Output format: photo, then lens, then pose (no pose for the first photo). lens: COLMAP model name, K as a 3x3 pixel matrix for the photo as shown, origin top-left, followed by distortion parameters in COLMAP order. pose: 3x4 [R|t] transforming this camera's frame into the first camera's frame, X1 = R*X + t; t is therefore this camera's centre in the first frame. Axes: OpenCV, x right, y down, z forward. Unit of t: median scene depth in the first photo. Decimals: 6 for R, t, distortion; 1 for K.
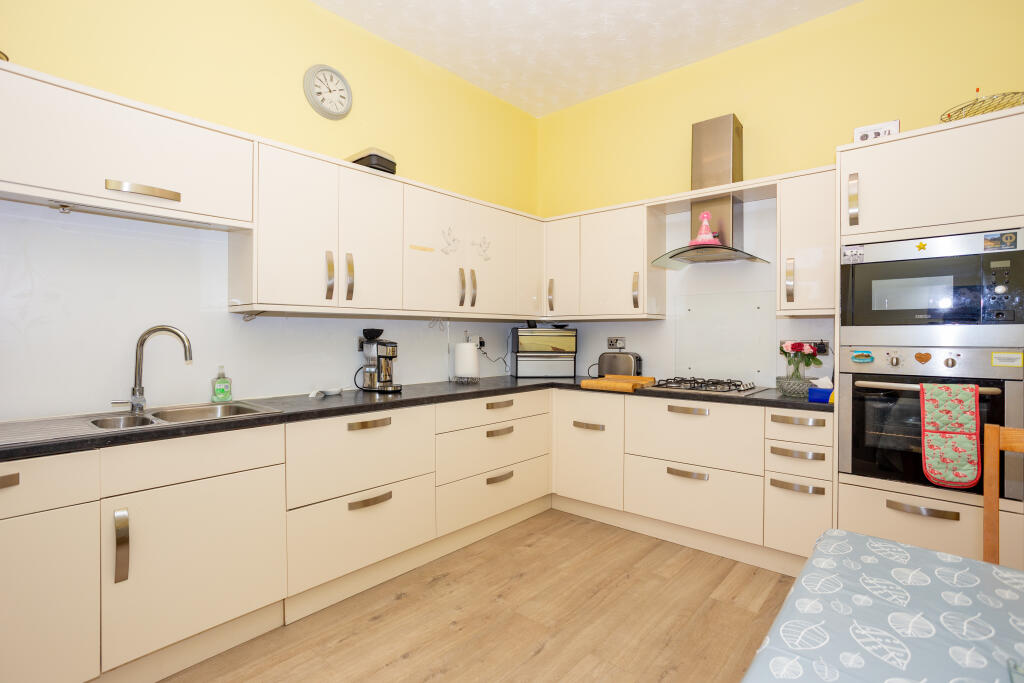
lens RADIAL K [[500.0, 0, 510.5], [0, 500.0, 334.9], [0, 0, 1]] dist [-0.024502, 0.015642]
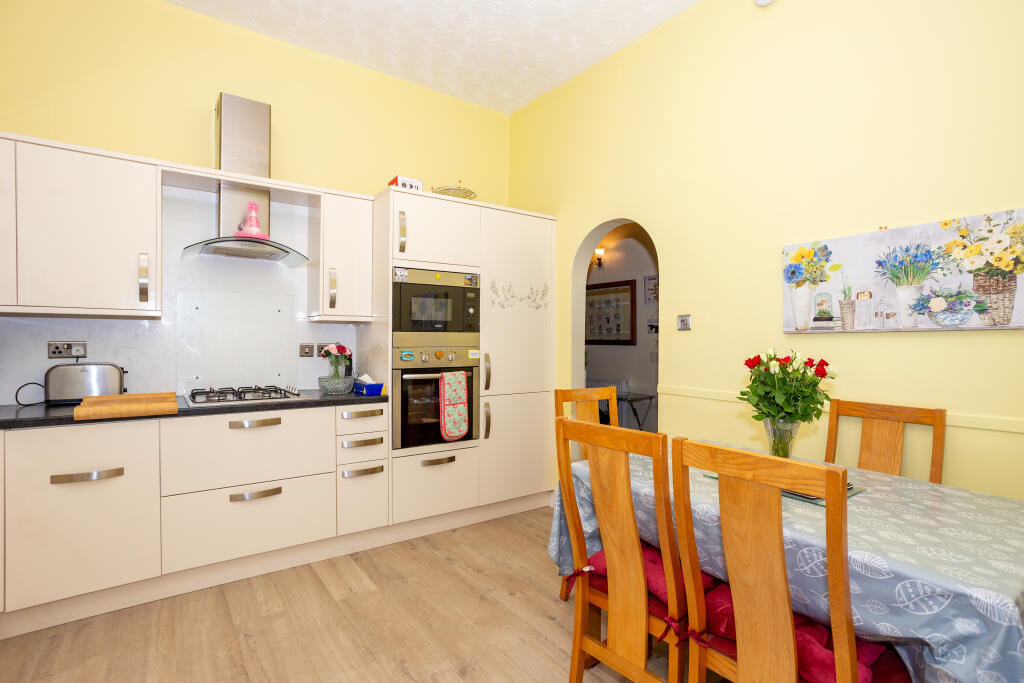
lens RADIAL K [[500.0, 0, 511.3], [0, 500.0, 345.4], [0, 0, 1]] dist [-0.024502, 0.015642]
pose [[0.225354, -0.012190, 0.974201, -0.488364], [-0.004657, 0.999897, 0.013589, -0.001724], [-0.974266, -0.007599, 0.225274, 0.435465]]
